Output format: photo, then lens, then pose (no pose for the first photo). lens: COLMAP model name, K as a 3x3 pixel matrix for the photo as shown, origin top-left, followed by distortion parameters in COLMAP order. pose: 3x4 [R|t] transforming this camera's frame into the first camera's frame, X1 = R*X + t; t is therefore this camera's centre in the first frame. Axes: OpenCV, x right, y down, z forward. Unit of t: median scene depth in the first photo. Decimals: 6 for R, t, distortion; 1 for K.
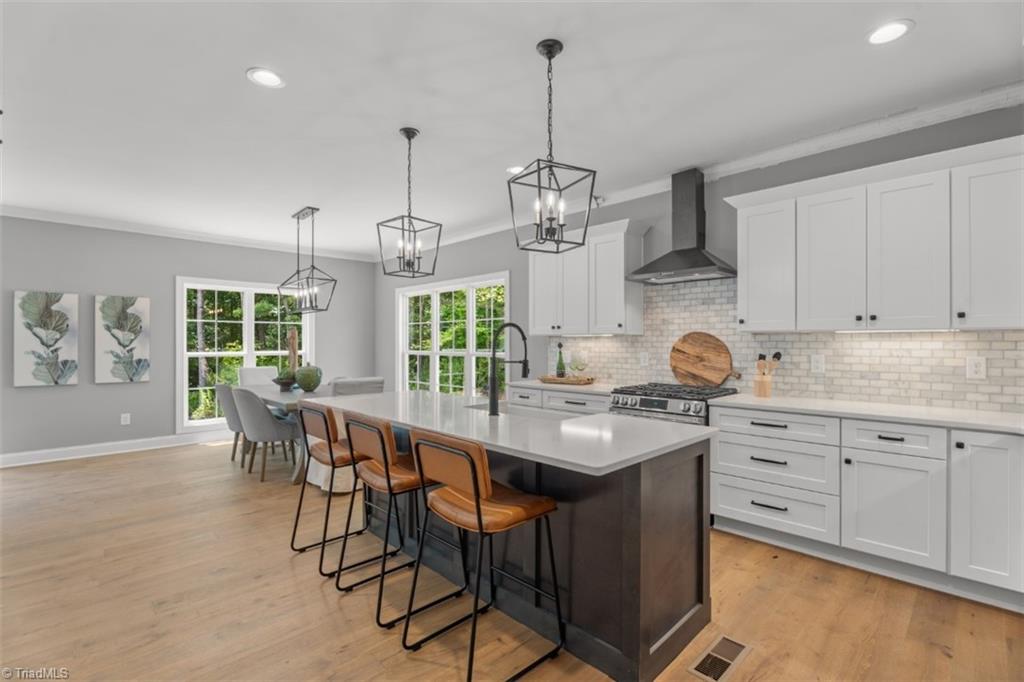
lens RADIAL K [[471.5, 0, 504.0], [0, 471.5, 342.4], [0, 0, 1]] dist [-0.001672, -0.002588]
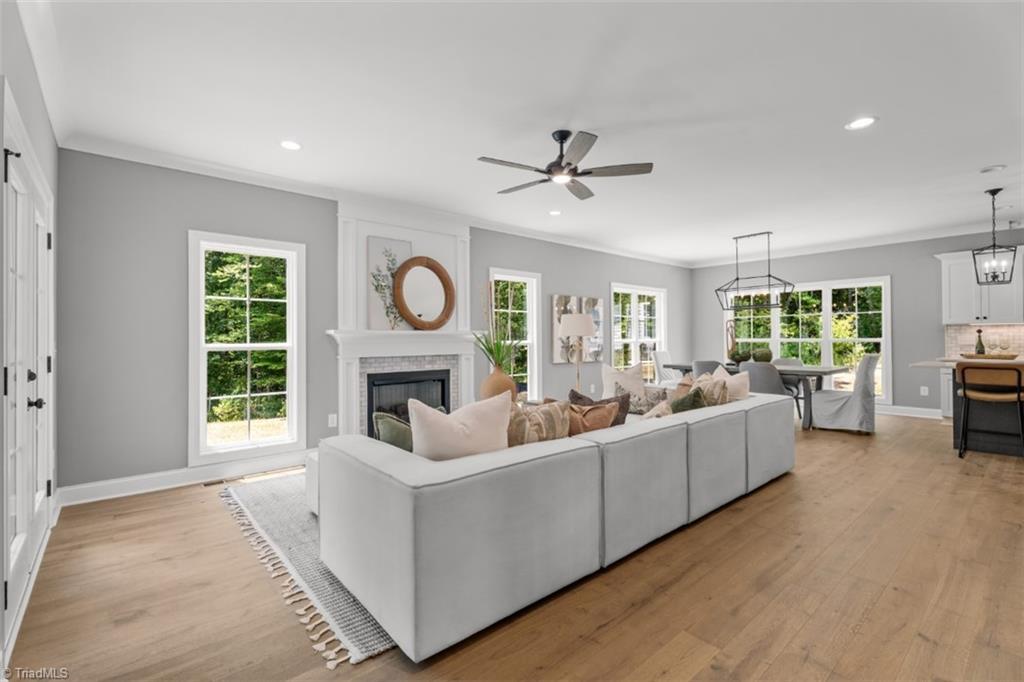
lens RADIAL K [[455.4, 0, 510.0], [0, 455.4, 333.9], [0, 0, 1]] dist [0.007978, -0.002227]
pose [[0.998887, -0.005241, -0.046870, -1.037265], [0.004761, 0.999935, -0.010345, 0.019060], [0.046921, 0.010111, 0.998847, -0.340253]]
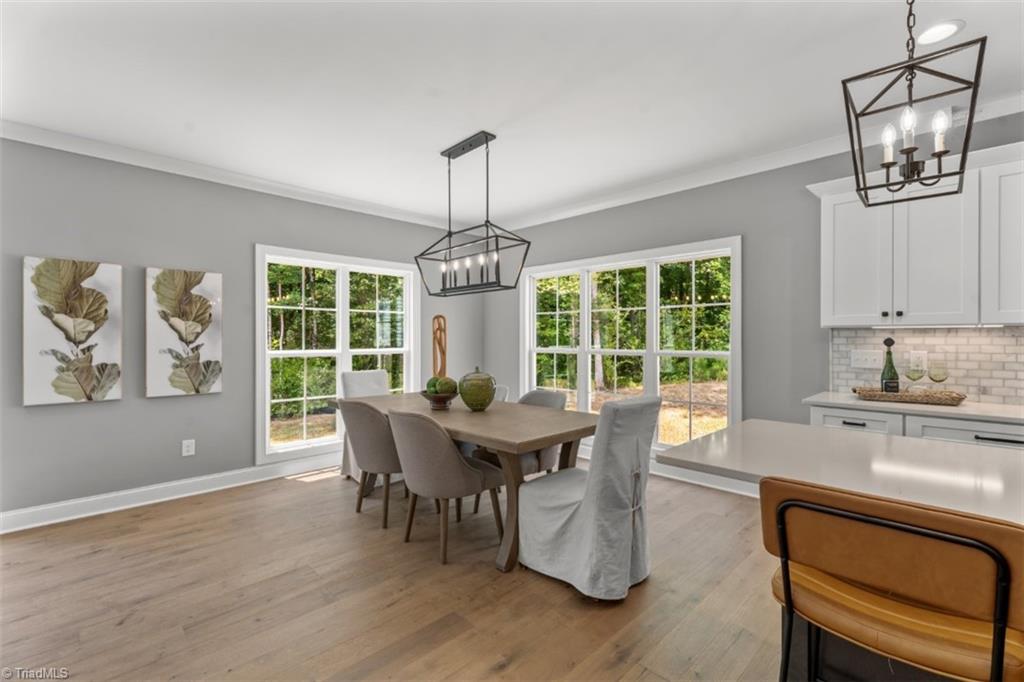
lens RADIAL K [[455.4, 0, 506.7], [0, 455.4, 338.7], [0, 0, 1]] dist [0.007978, -0.002227]
pose [[0.999816, 0.000292, 0.019176, -0.369955], [-0.000403, 0.999983, 0.005810, -0.001516], [-0.019174, -0.005816, 0.999799, 0.337663]]
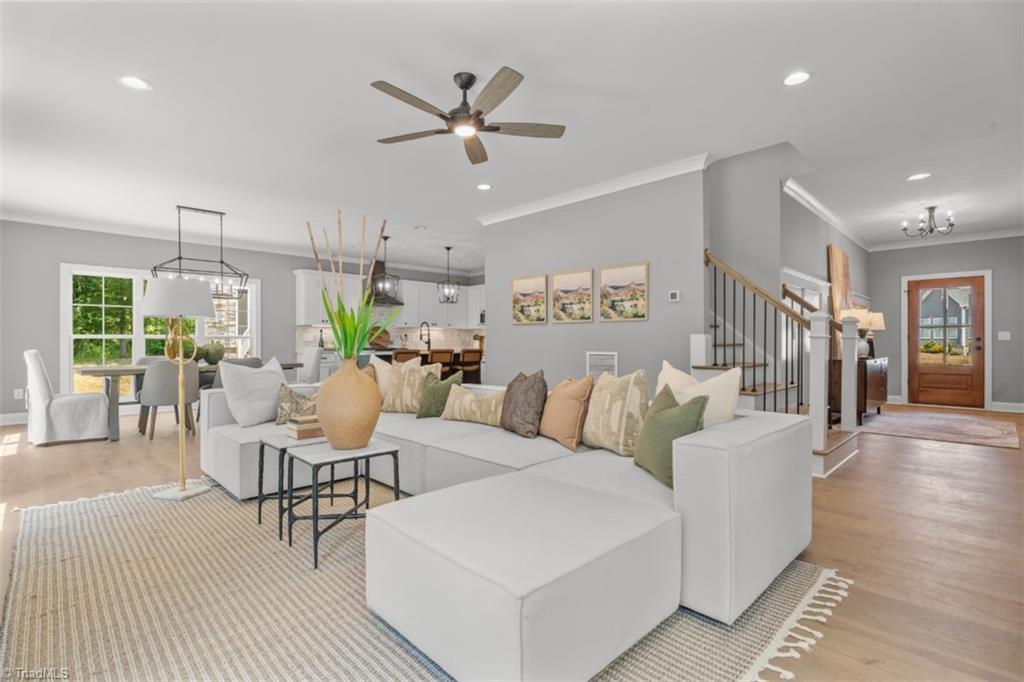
lens RADIAL K [[483.3, 0, 510.4], [0, 483.3, 342.4], [0, 0, 1]] dist [-0.004788, -0.000147]
pose [[-0.022440, -0.001010, 0.999748, -1.576475], [0.002034, 0.999997, 0.001056, 0.044836], [-0.999746, 0.002058, -0.022438, 0.269479]]
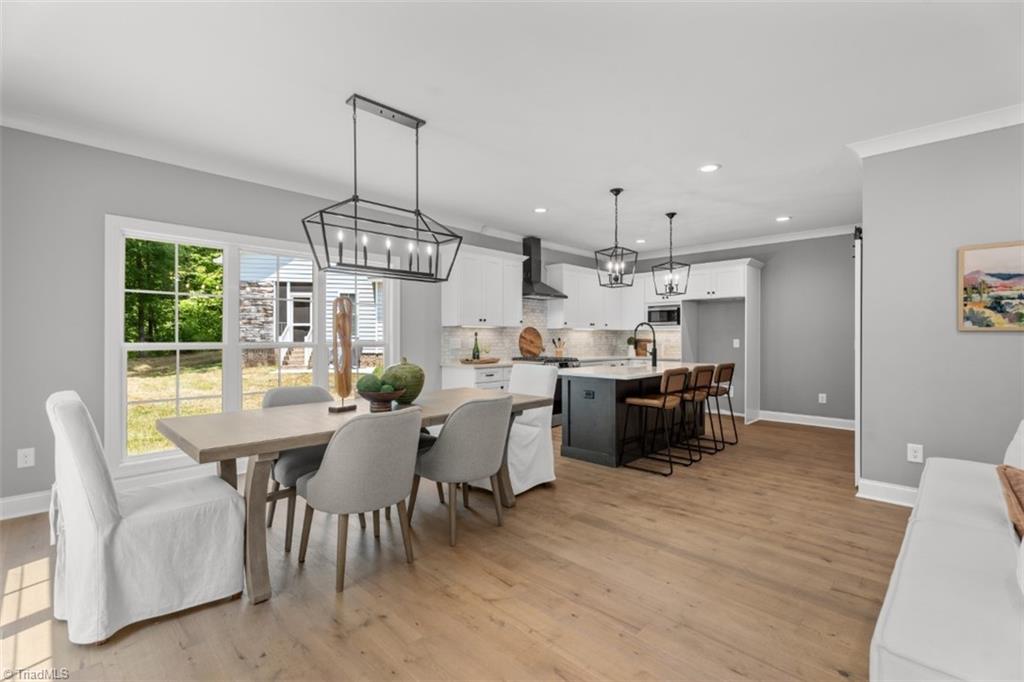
lens RADIAL K [[455.4, 0, 512.1], [0, 455.4, 338.9], [0, 0, 1]] dist [0.007978, -0.002227]
pose [[-0.044232, -0.002850, 0.999017, -0.992690], [-0.003767, 0.999989, 0.002686, 0.014025], [-0.999014, -0.003644, -0.044243, 0.846615]]
